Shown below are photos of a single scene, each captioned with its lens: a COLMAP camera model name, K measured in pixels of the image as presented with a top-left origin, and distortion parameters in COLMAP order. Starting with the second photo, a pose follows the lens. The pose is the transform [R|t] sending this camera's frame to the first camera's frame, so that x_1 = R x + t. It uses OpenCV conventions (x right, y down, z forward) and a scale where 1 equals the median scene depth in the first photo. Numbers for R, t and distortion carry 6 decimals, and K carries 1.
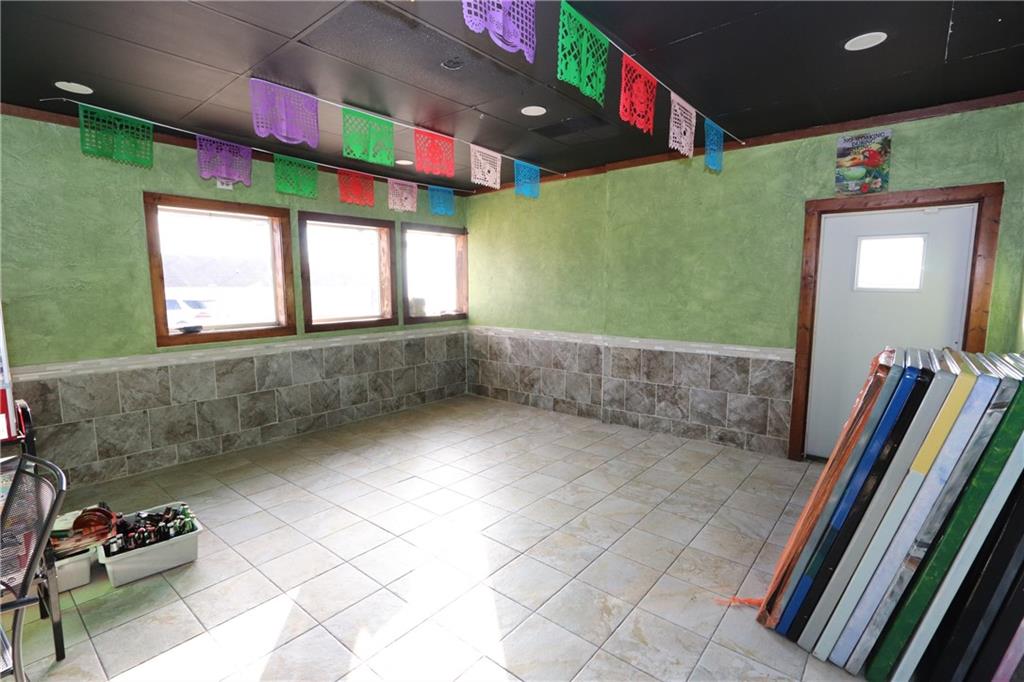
lens RADIAL K [[481.1, 0, 514.0], [0, 481.1, 340.2], [0, 0, 1]] dist [-0.014230, 0.000097]
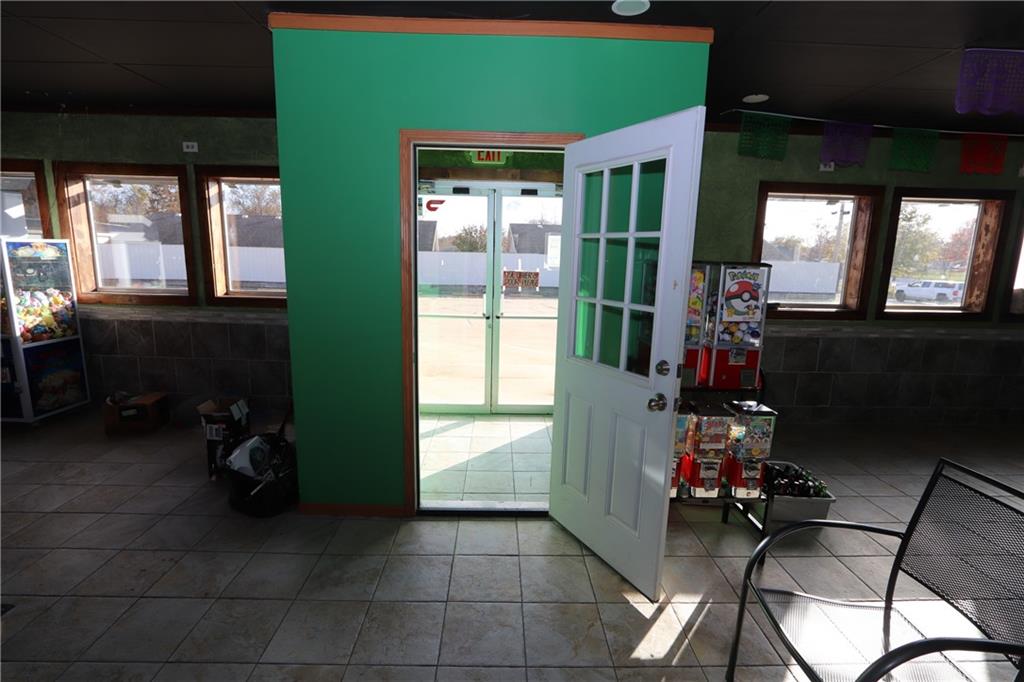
lens RADIAL K [[481.1, 0, 514.0], [0, 481.1, 340.2], [0, 0, 1]] dist [-0.014230, 0.000097]
pose [[0.658626, 0.154483, -0.736442, -0.214528], [-0.111159, 0.987936, 0.107826, 0.002486], [0.744215, 0.010845, 0.667852, -0.149084]]
